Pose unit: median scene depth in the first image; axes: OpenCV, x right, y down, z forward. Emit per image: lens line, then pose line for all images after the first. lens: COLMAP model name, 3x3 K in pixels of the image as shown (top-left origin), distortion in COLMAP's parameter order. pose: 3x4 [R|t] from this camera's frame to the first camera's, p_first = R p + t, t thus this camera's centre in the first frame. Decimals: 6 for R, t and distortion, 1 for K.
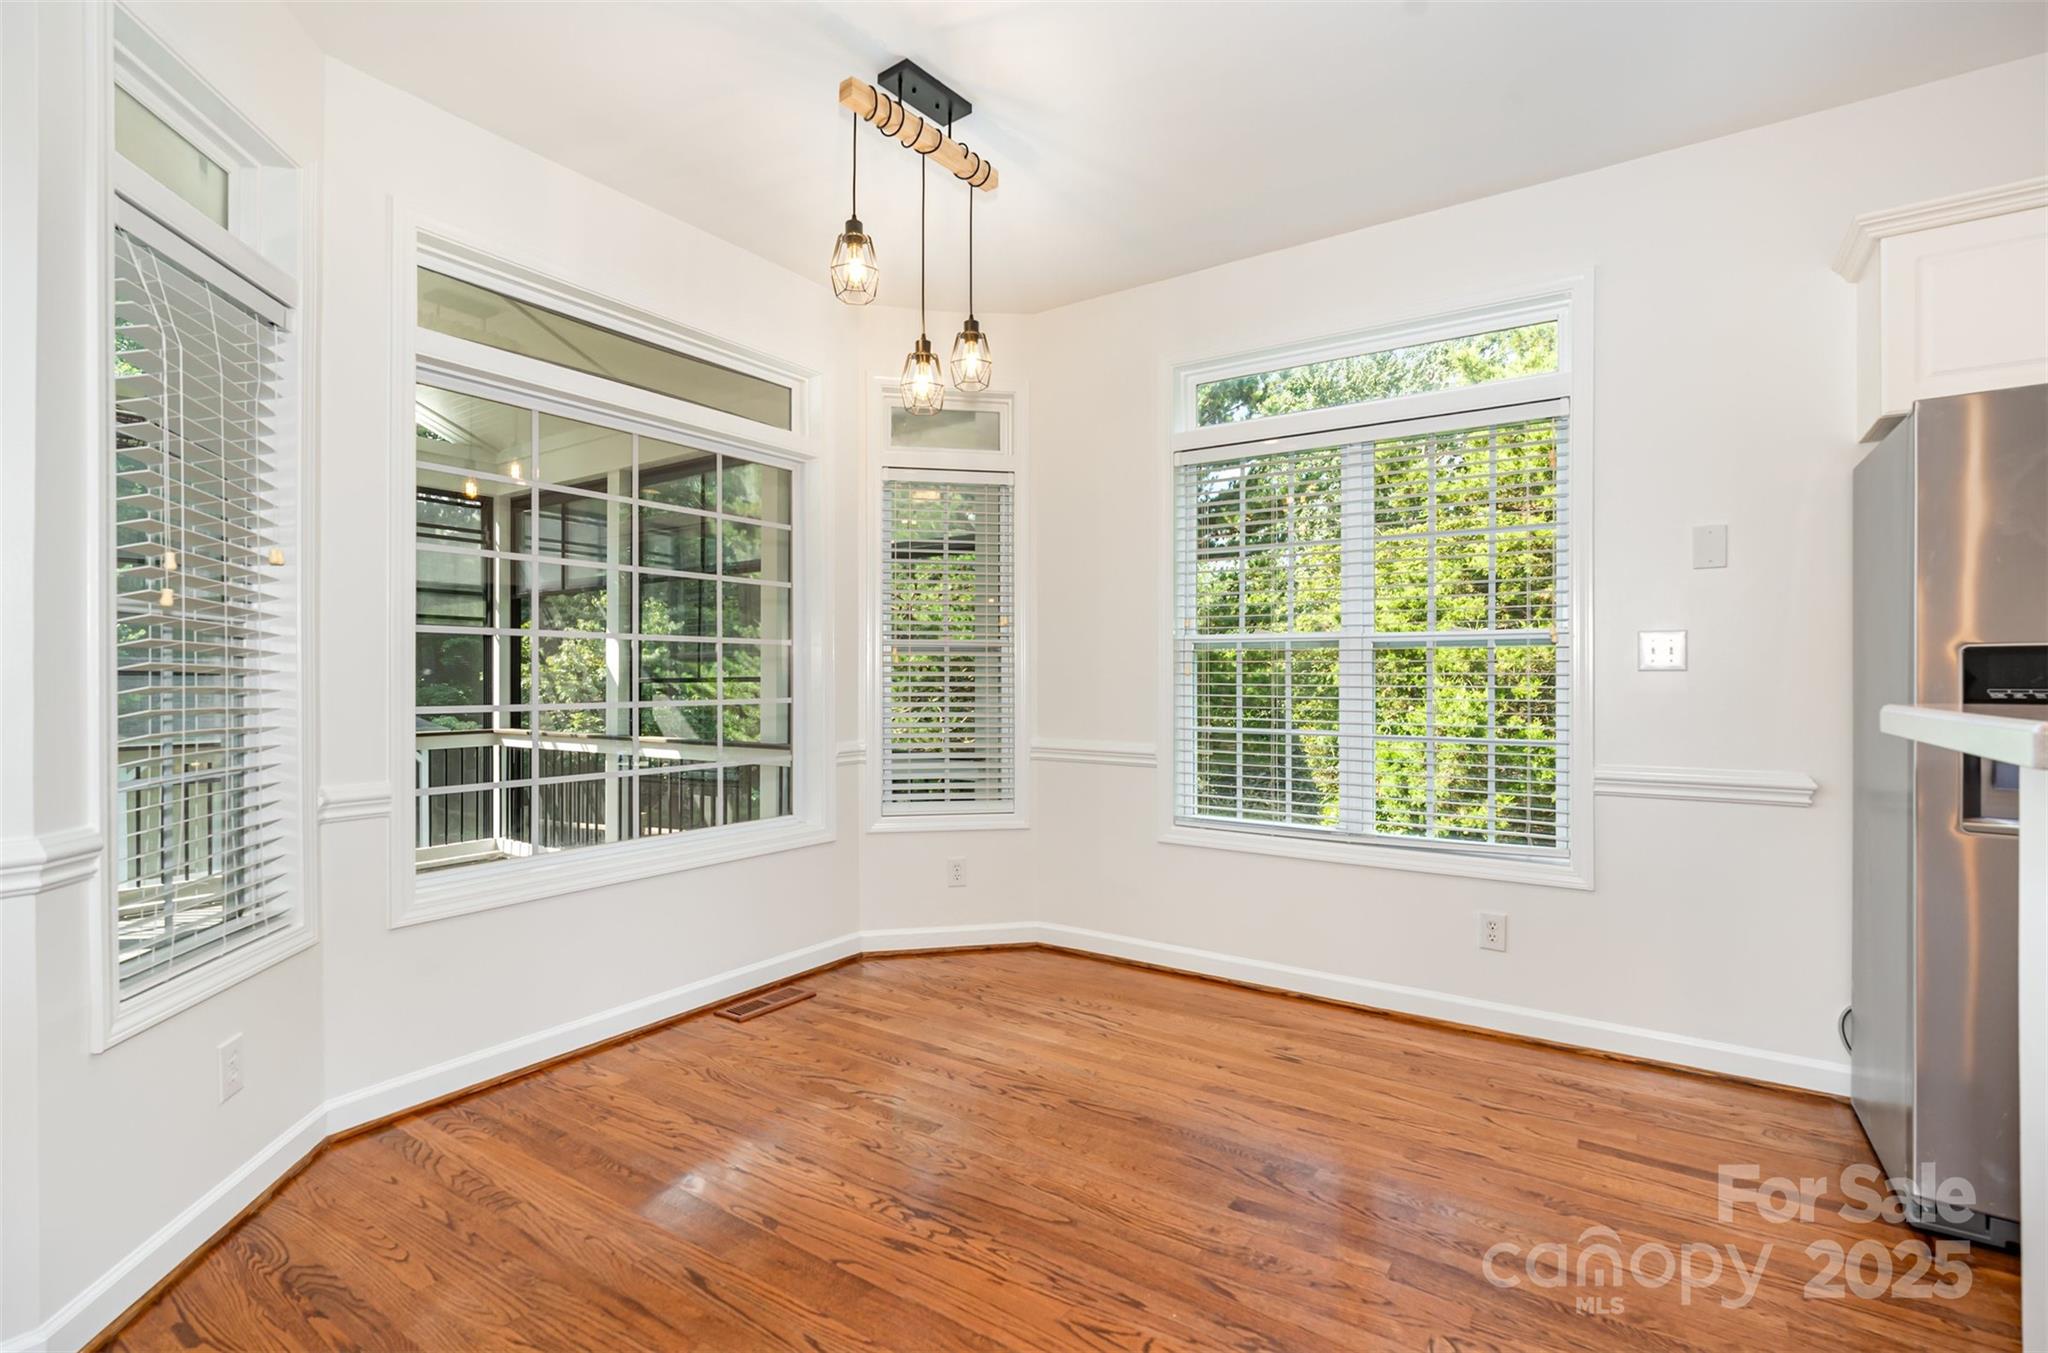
lens RADIAL K [[943.1, 0, 1021.2], [0, 943.1, 676.1], [0, 0, 1]] dist [-0.002262, 0.000008]
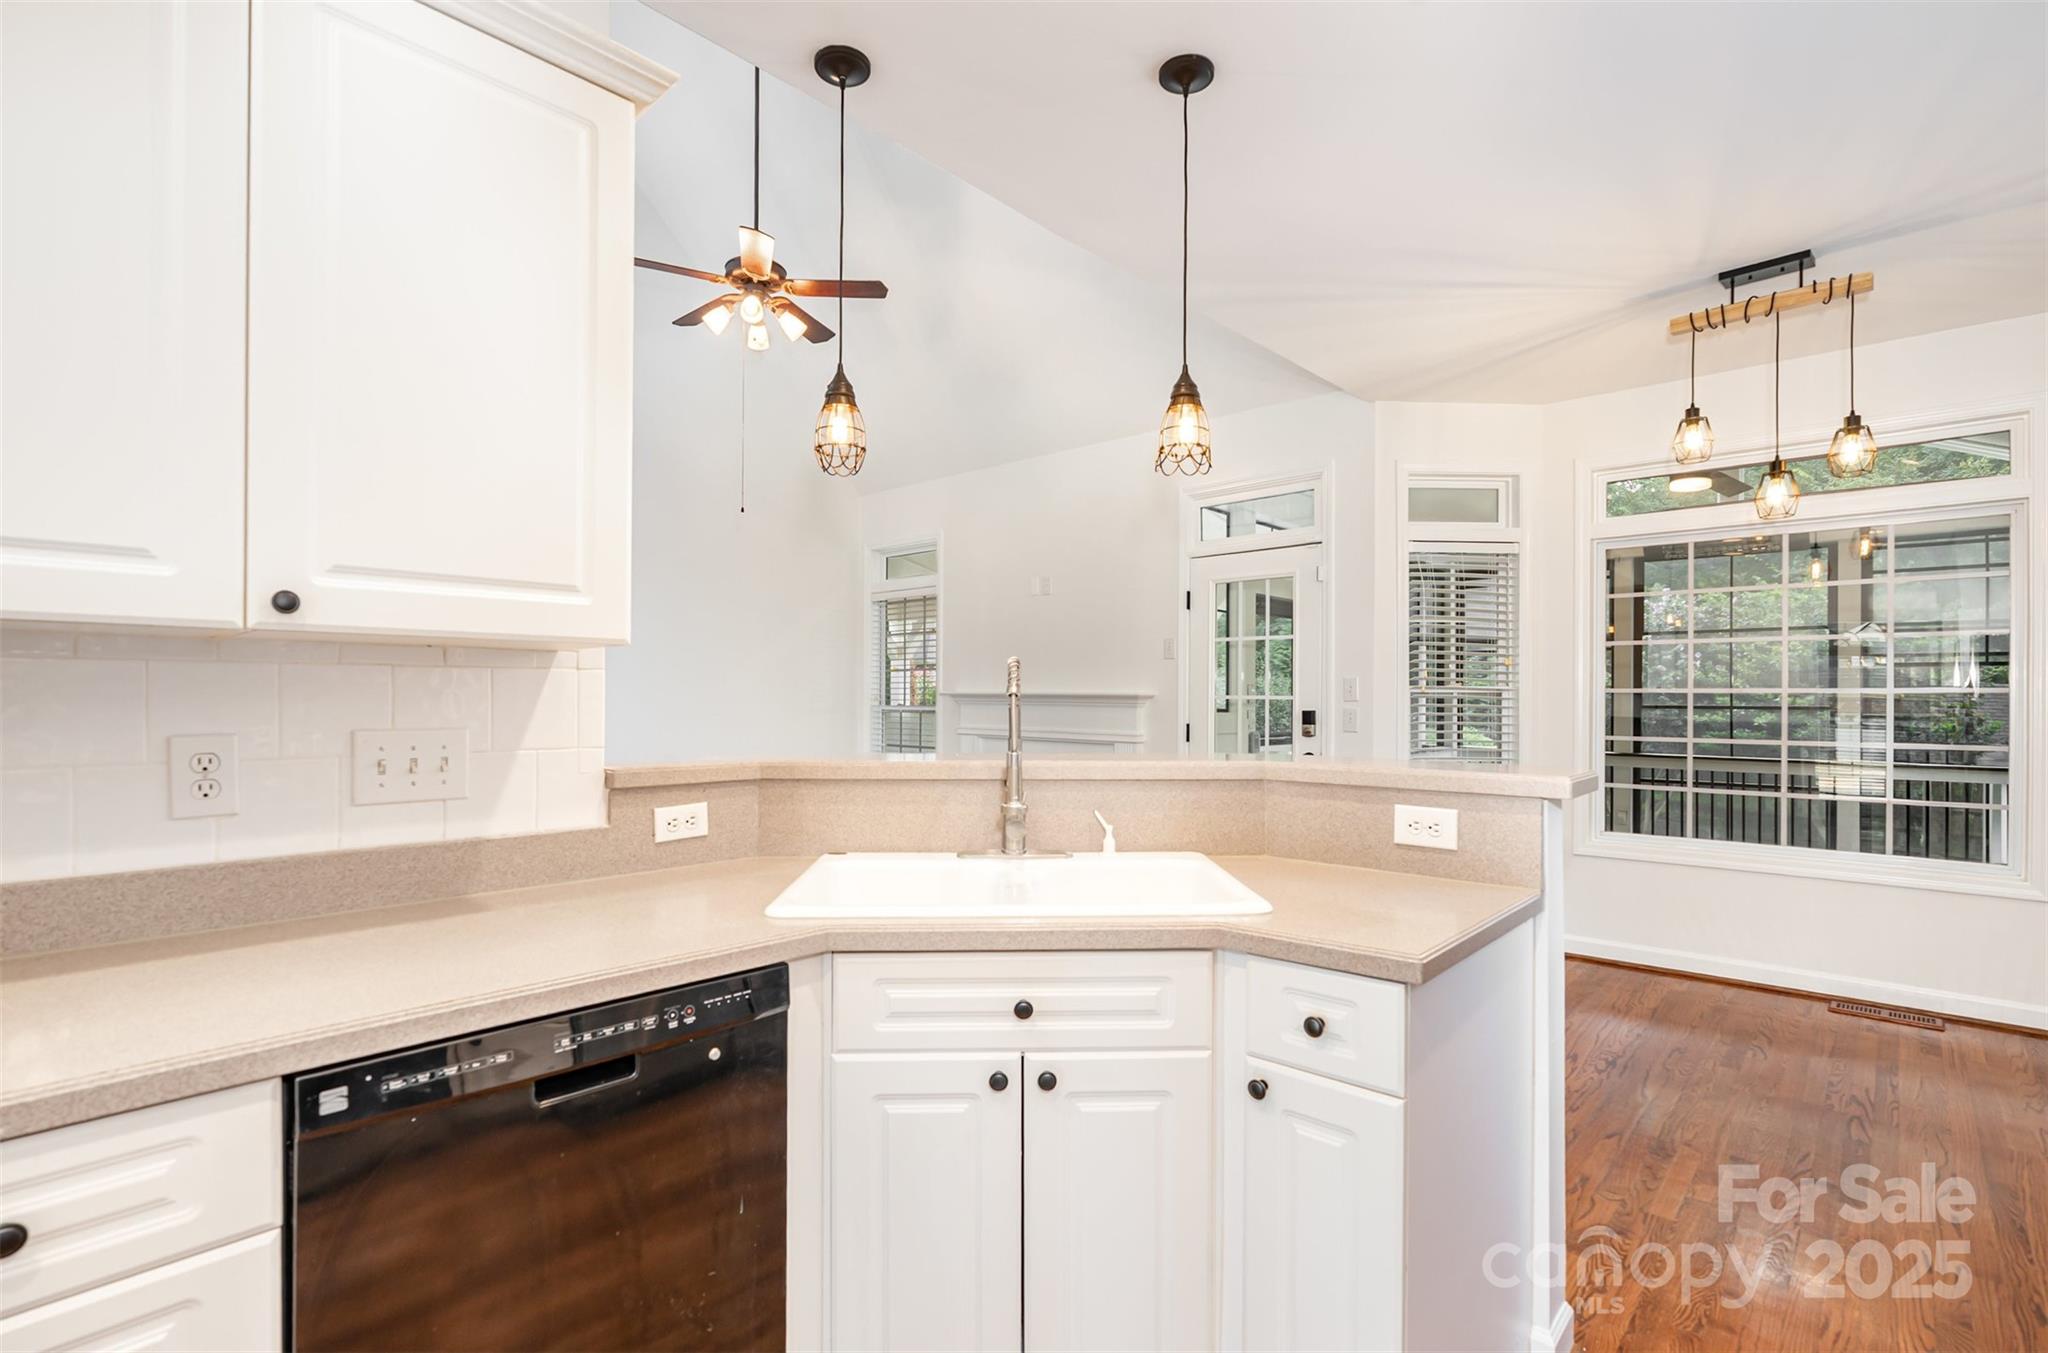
lens RADIAL K [[943.1, 0, 1032.8], [0, 943.1, 683.5], [0, 0, 1]] dist [-0.002262, 0.000008]
pose [[-0.151171, 0.002969, -0.988503, 1.265735], [0.002224, 0.999994, 0.002664, -0.064962], [0.988505, -0.001796, -0.151177, 0.207230]]
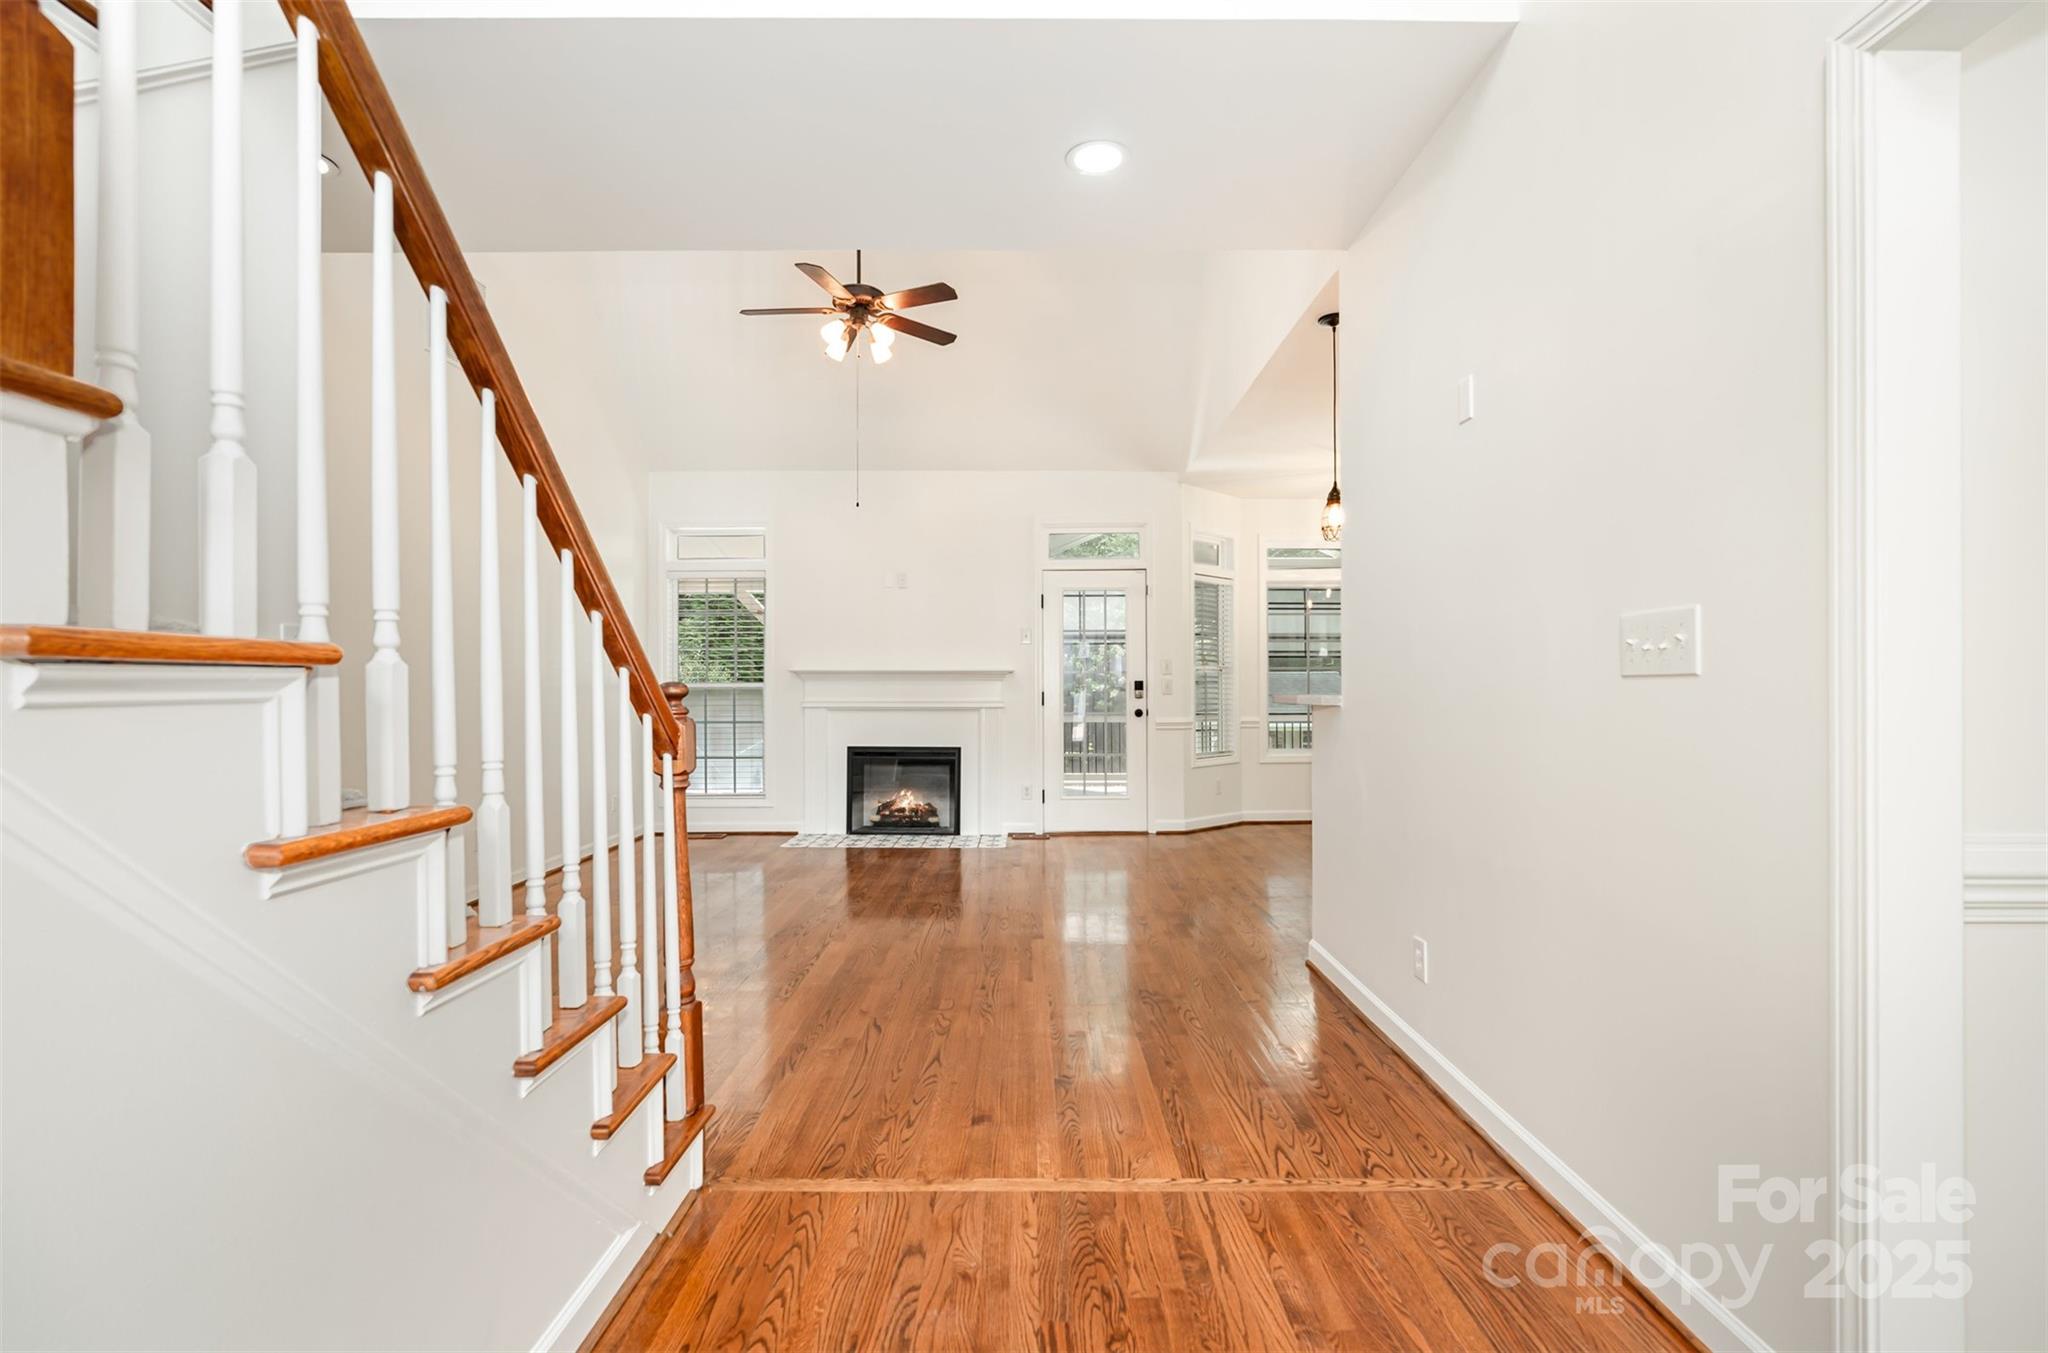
lens RADIAL K [[943.1, 0, 1033.8], [0, 943.1, 689.6], [0, 0, 1]] dist [-0.002262, 0.000008]
pose [[0.567861, 0.005032, -0.823109, 1.465885], [-0.001325, 0.999986, 0.005199, 0.007018], [0.823124, -0.001861, 0.567859, -1.393684]]
